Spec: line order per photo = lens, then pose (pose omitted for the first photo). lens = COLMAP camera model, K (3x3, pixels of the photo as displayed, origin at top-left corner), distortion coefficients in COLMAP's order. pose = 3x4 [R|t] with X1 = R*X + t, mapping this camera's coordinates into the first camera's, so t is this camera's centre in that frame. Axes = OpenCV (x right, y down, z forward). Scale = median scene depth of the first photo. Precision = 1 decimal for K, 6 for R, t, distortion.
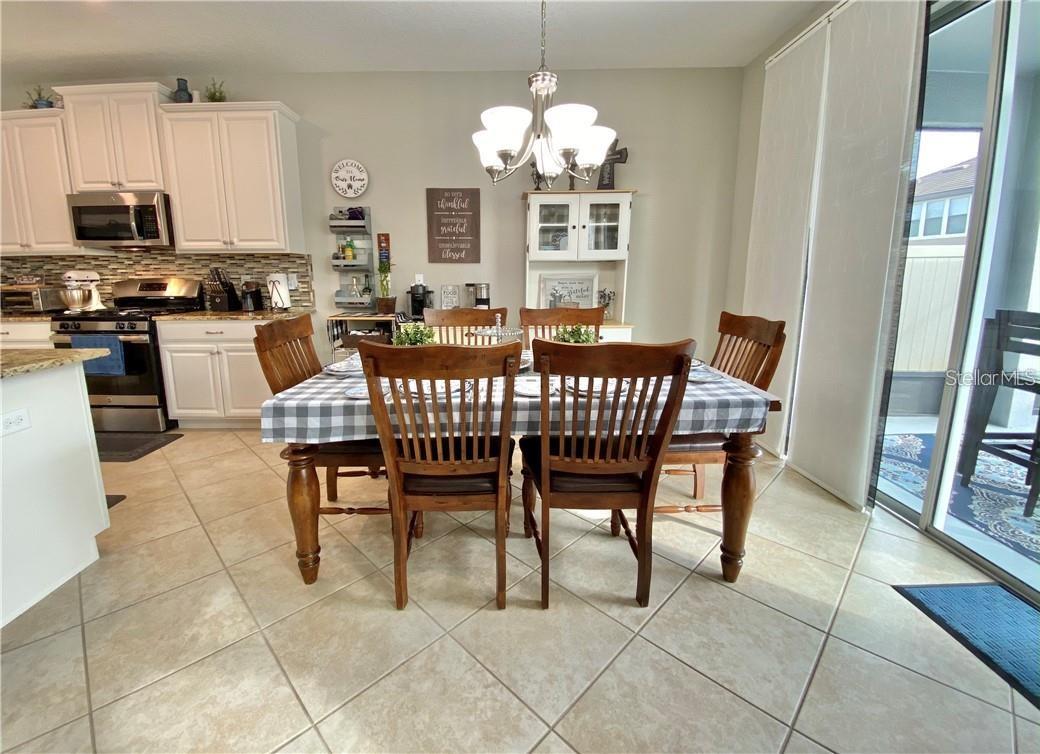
lens RADIAL K [[432.0, 0, 512.7], [0, 432.0, 358.1], [0, 0, 1]] dist [-0.018910, -0.005197]
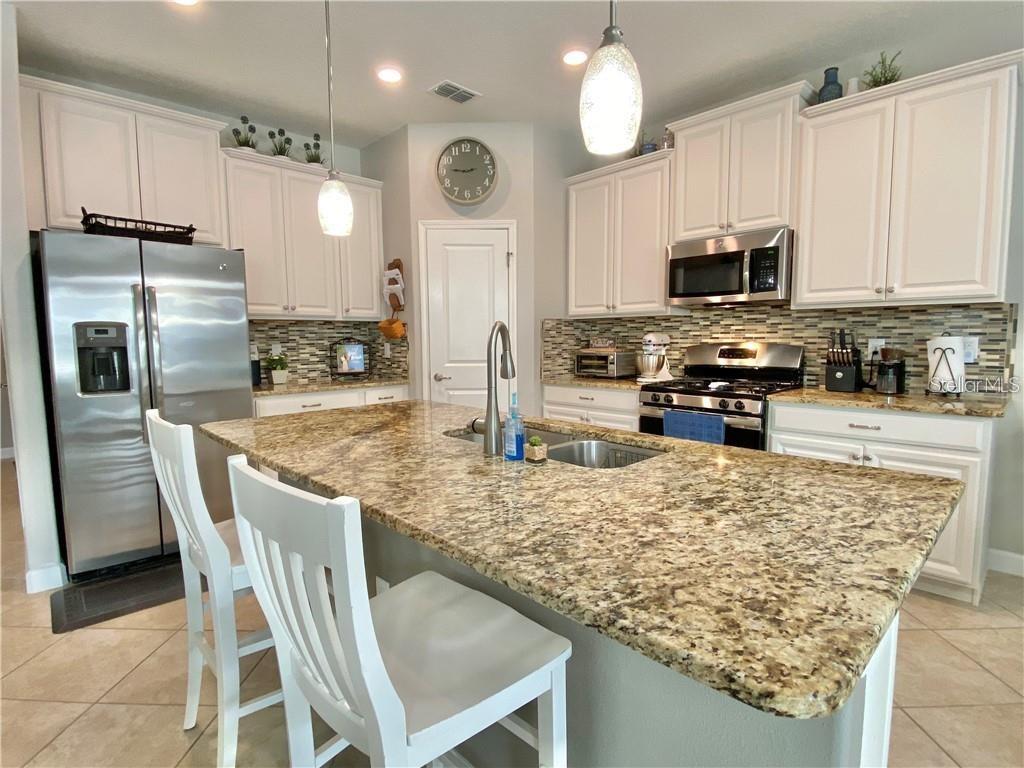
lens RADIAL K [[514.9, 0, 507.1], [0, 514.9, 388.8], [0, 0, 1]] dist [0.021417, -0.021599]
pose [[0.679959, 0.065215, -0.730344, -0.450146], [-0.125984, 0.991616, -0.028748, -0.023282], [0.722346, 0.111559, 0.682474, 0.054292]]
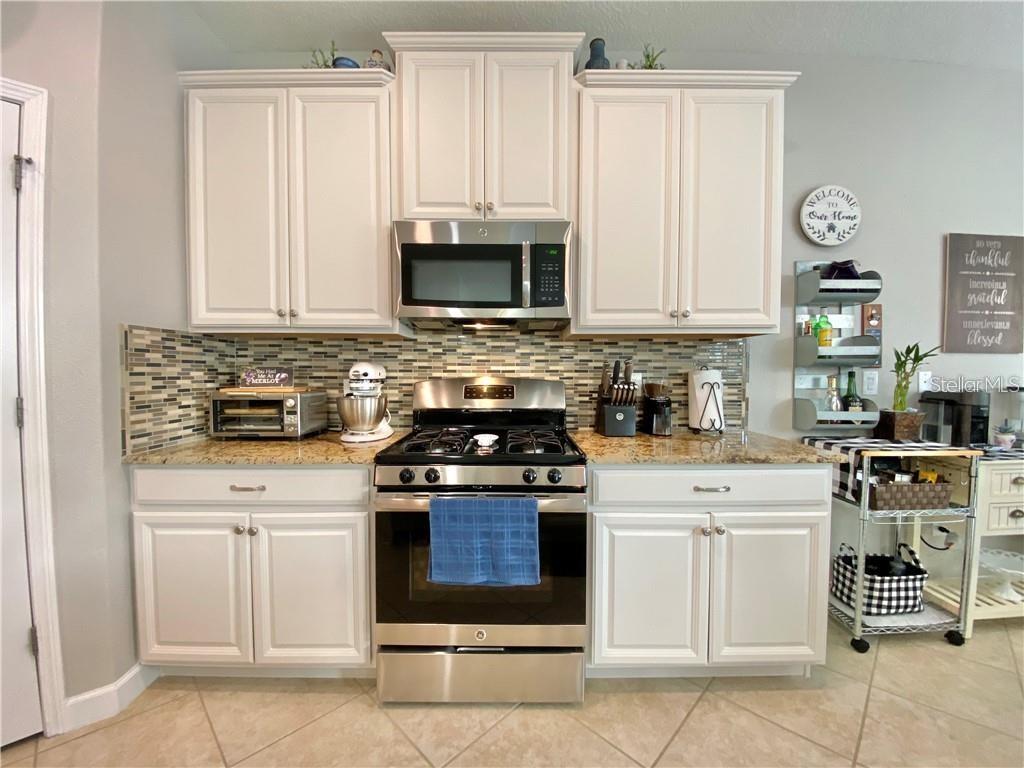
lens RADIAL K [[413.9, 0, 513.5], [0, 413.9, 387.5], [0, 0, 1]] dist [-0.010763, -0.006855]
pose [[0.999951, -0.001390, -0.009777, -0.836976], [-0.000109, 0.988436, -0.151640, -0.093398], [0.009875, 0.151634, 0.988387, 0.471746]]
